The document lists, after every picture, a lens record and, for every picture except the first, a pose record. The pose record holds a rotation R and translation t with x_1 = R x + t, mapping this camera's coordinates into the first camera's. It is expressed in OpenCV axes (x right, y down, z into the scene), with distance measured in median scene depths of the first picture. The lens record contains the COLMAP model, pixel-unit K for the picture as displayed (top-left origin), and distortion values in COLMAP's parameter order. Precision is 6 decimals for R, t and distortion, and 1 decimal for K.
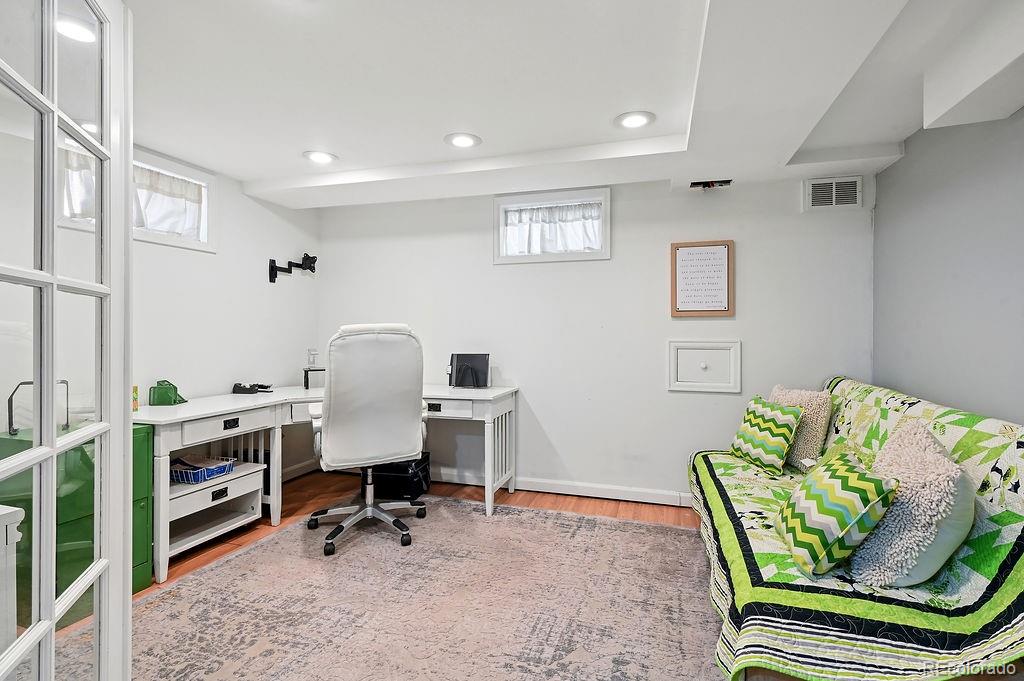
lens RADIAL K [[452.2, 0, 510.9], [0, 452.2, 324.2], [0, 0, 1]] dist [-0.001648, 0.000428]
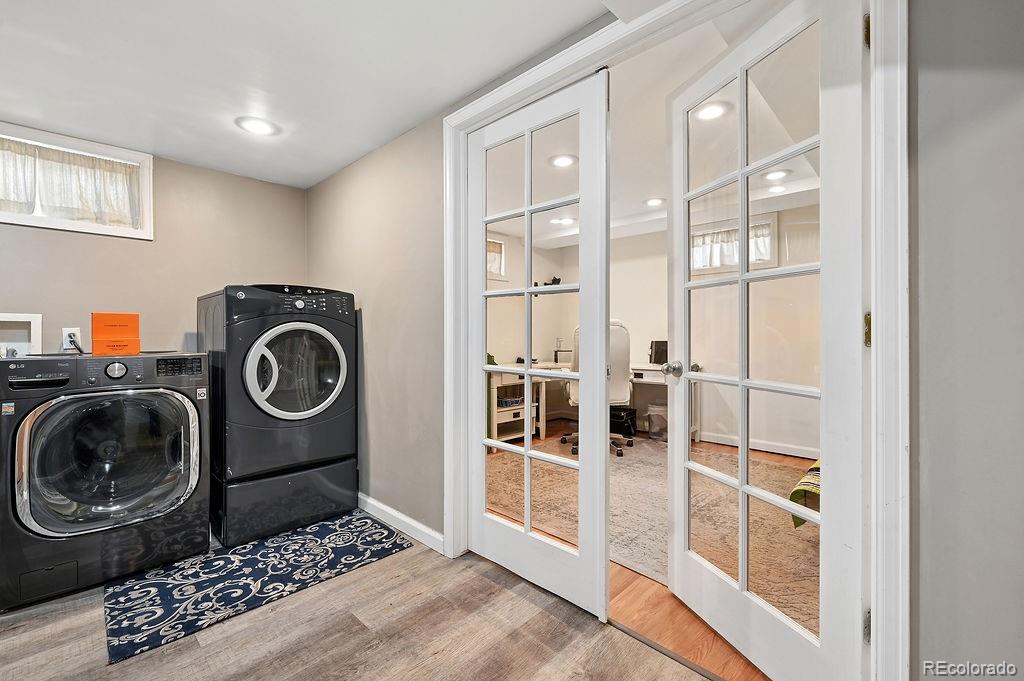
lens RADIAL K [[432.7, 0, 509.8], [0, 432.7, 335.4], [0, 0, 1]] dist [-0.000210, -0.000059]
pose [[0.887194, -0.002262, -0.461391, 0.117654], [0.009569, 0.999863, 0.013497, 0.028596], [0.461297, -0.016390, 0.887094, -0.479561]]
